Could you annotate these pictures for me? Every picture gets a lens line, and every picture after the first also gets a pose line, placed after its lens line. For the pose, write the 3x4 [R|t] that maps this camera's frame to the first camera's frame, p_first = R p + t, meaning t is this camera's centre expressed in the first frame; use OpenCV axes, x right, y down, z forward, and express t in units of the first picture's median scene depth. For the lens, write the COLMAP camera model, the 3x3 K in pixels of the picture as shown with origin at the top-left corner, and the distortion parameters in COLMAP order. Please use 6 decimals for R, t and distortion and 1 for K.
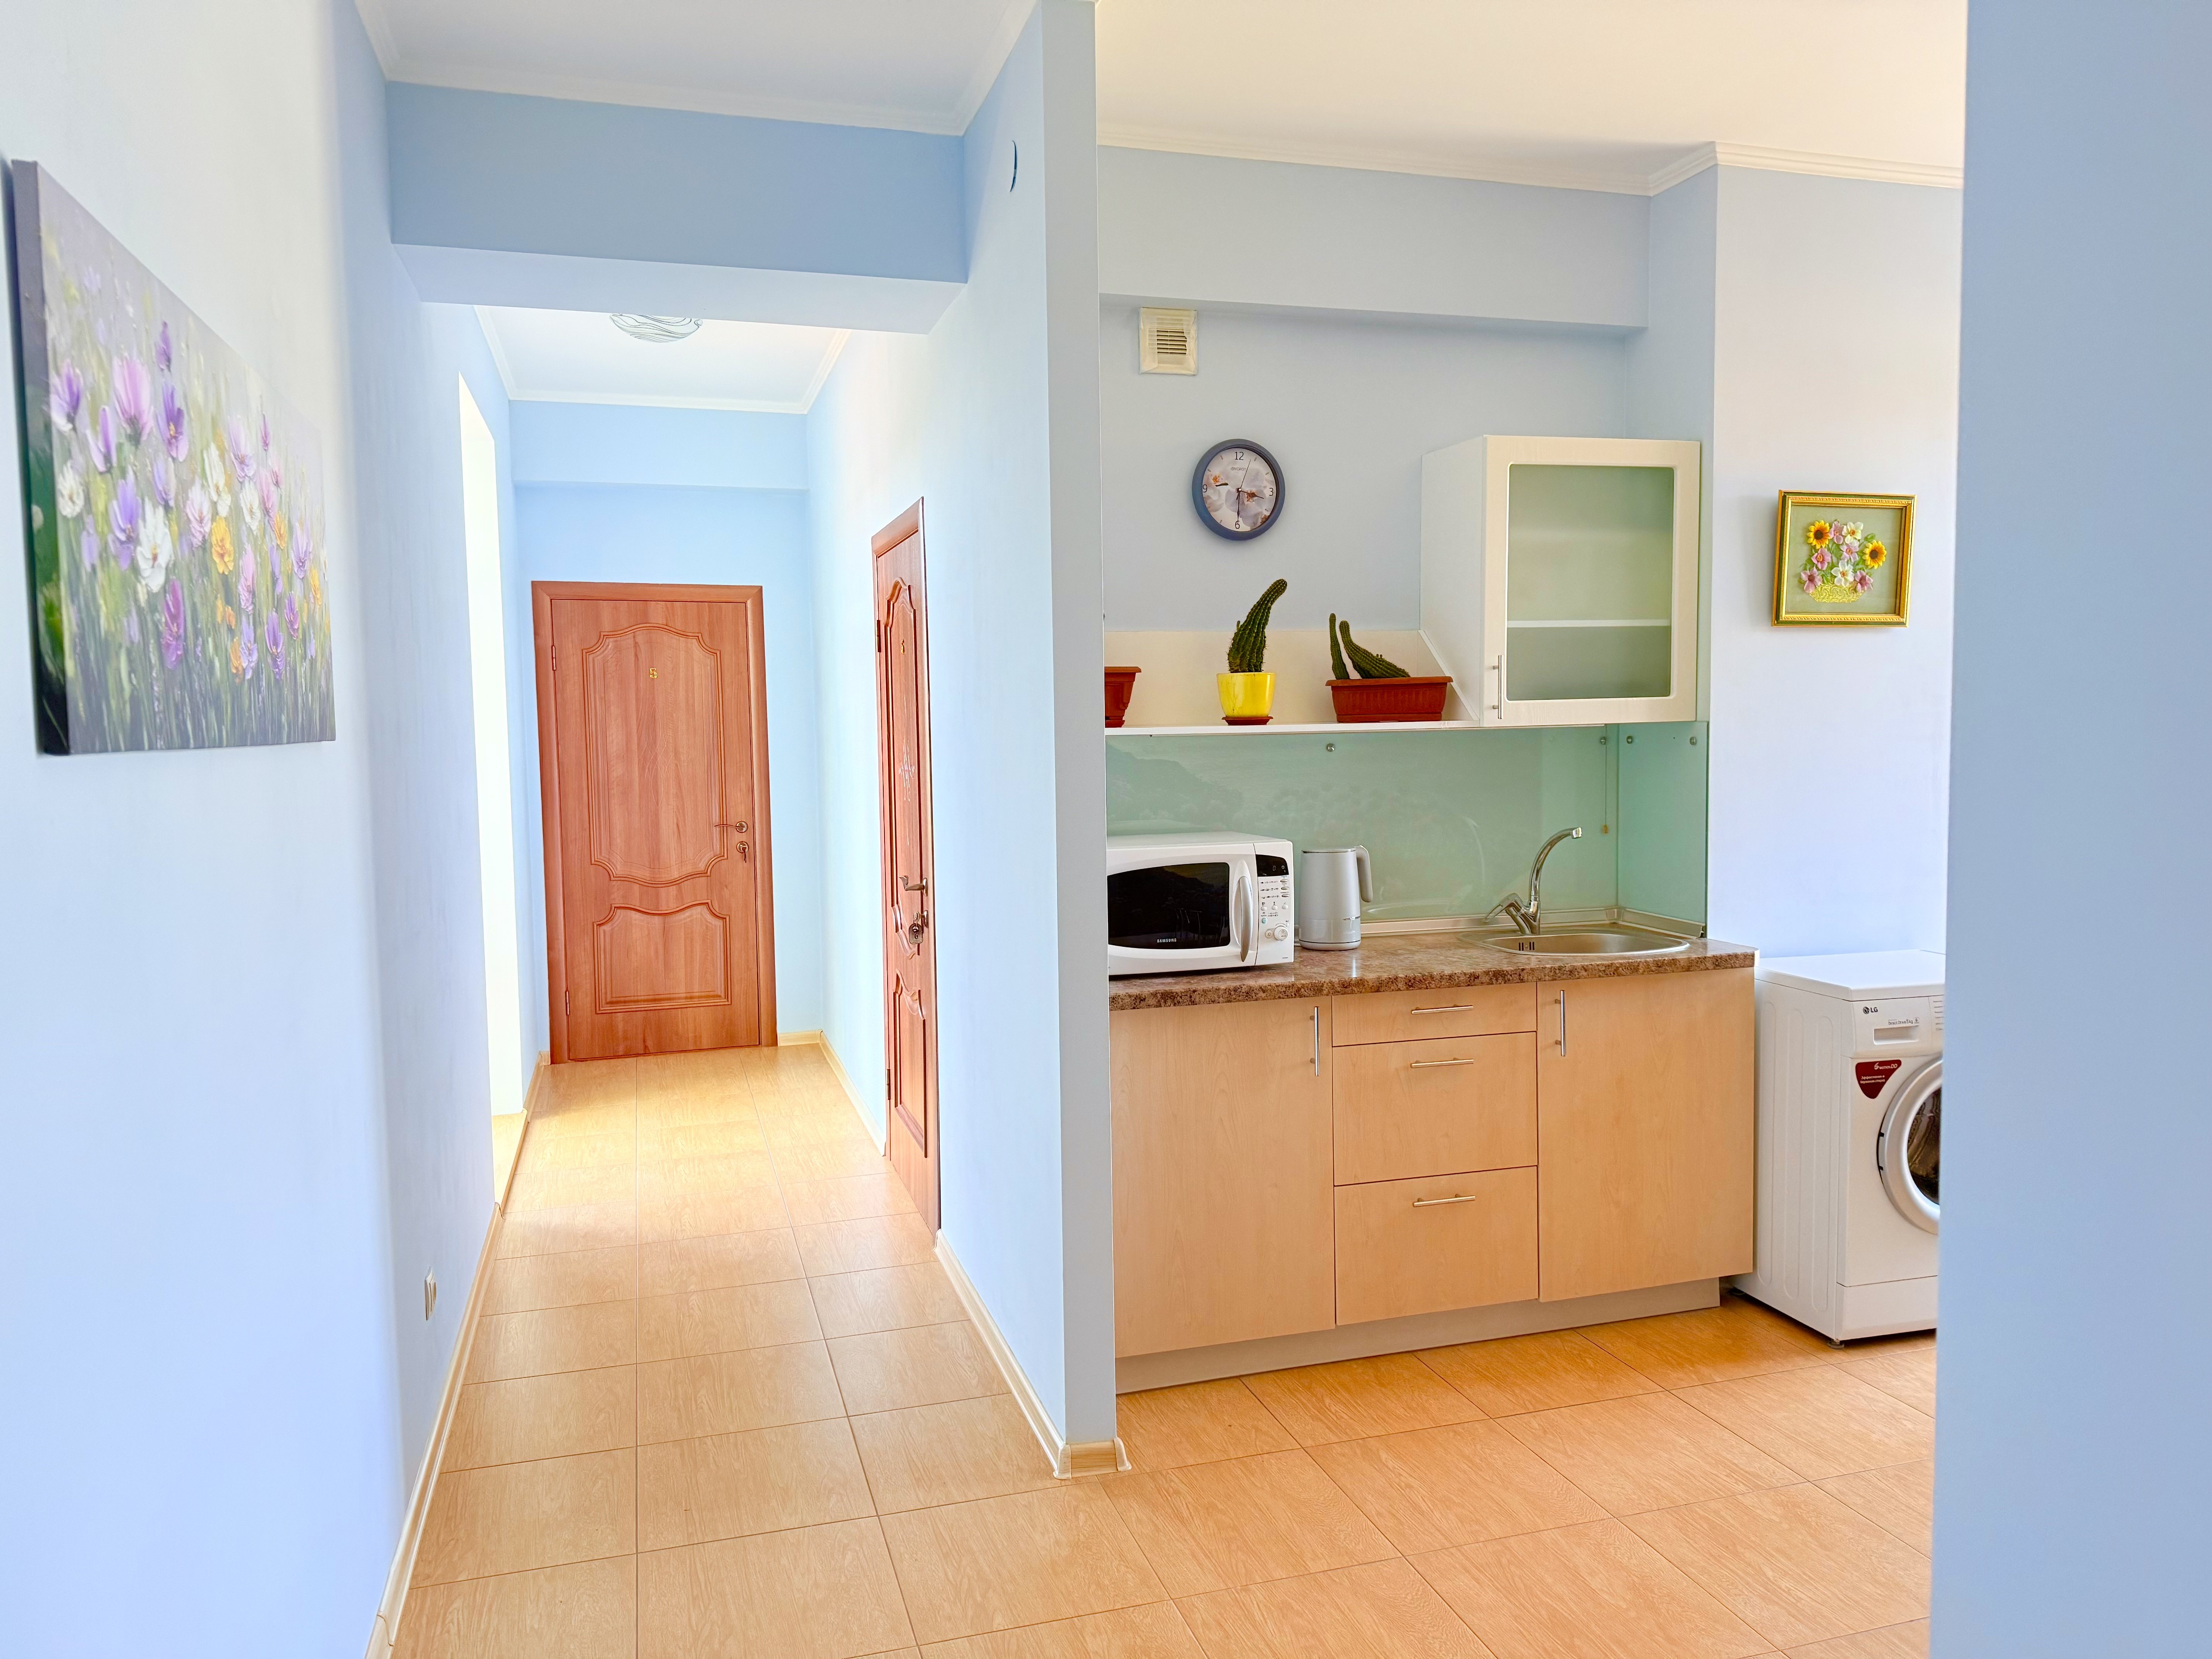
lens RADIAL K [[1570.2, 0, 1112.2], [0, 1570.2, 834.1], [0, 0, 1]] dist [0.064466, -0.045699]
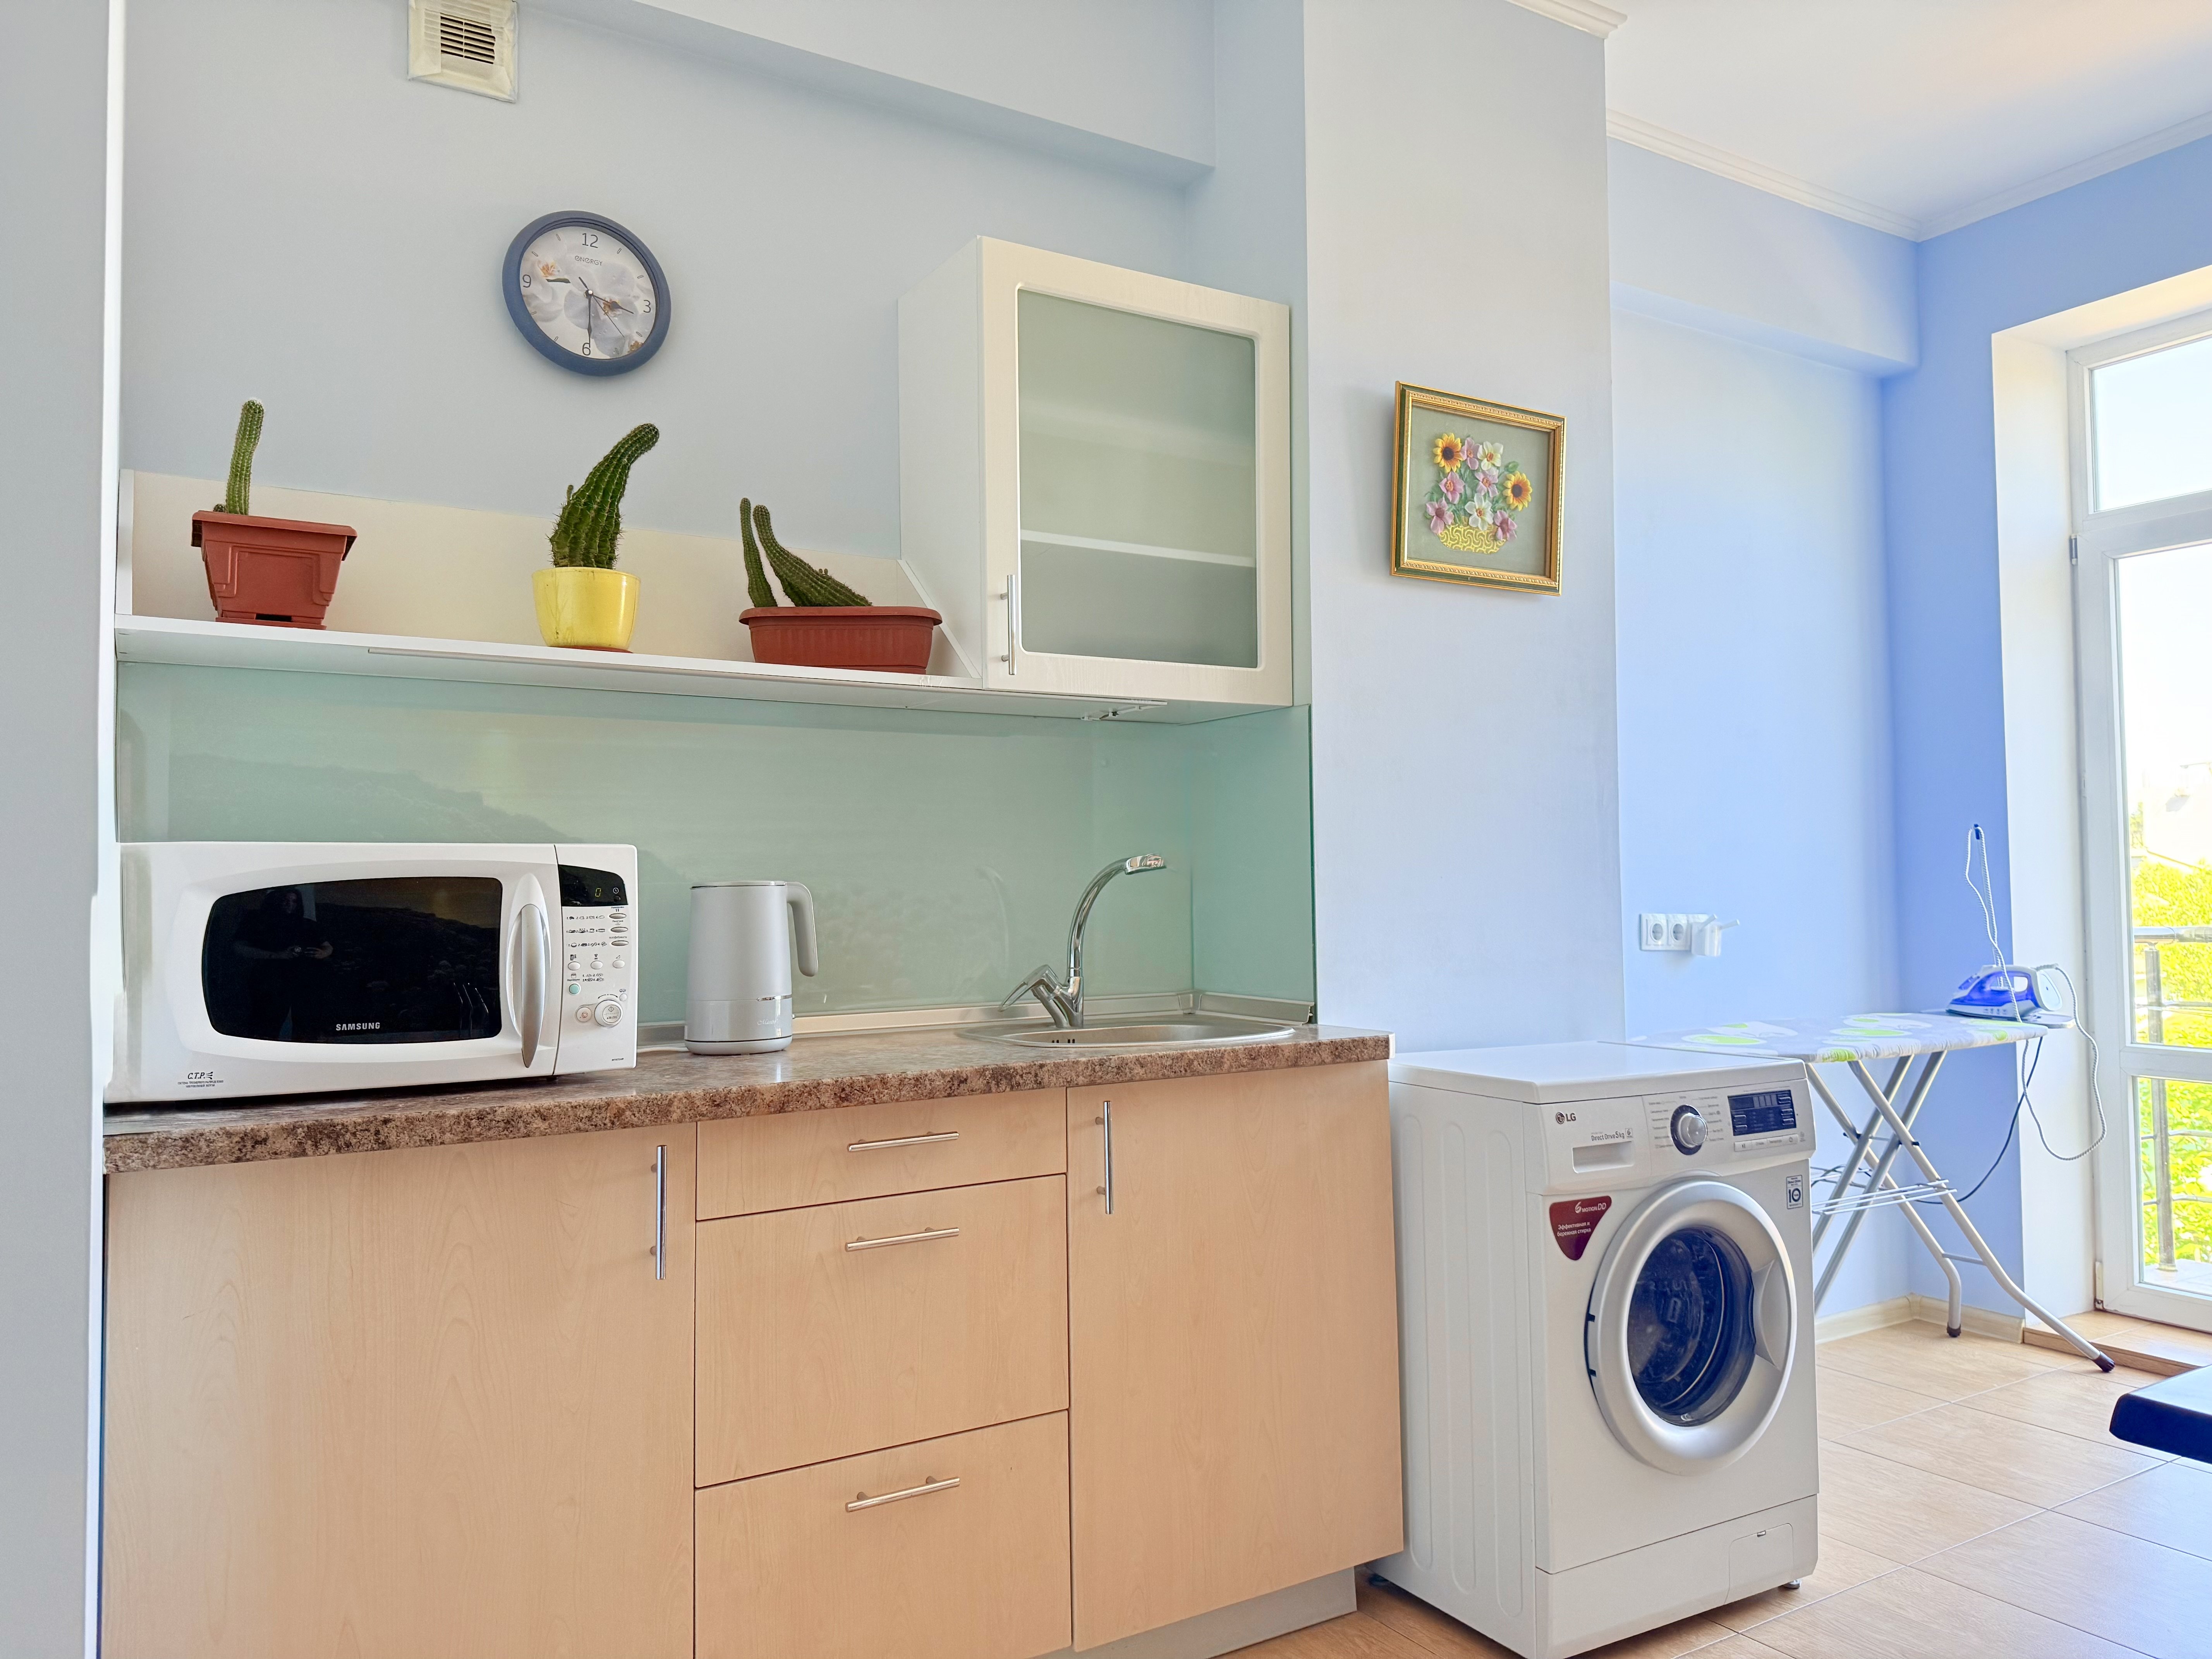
lens RADIAL K [[1570.2, 0, 1089.6], [0, 1570.2, 823.8], [0, 0, 1]] dist [0.064466, -0.045699]
pose [[0.970649, 0.013212, 0.240138, 0.125556], [0.011812, 0.994666, -0.102469, 0.051701], [-0.240211, 0.102298, 0.965315, 0.388244]]
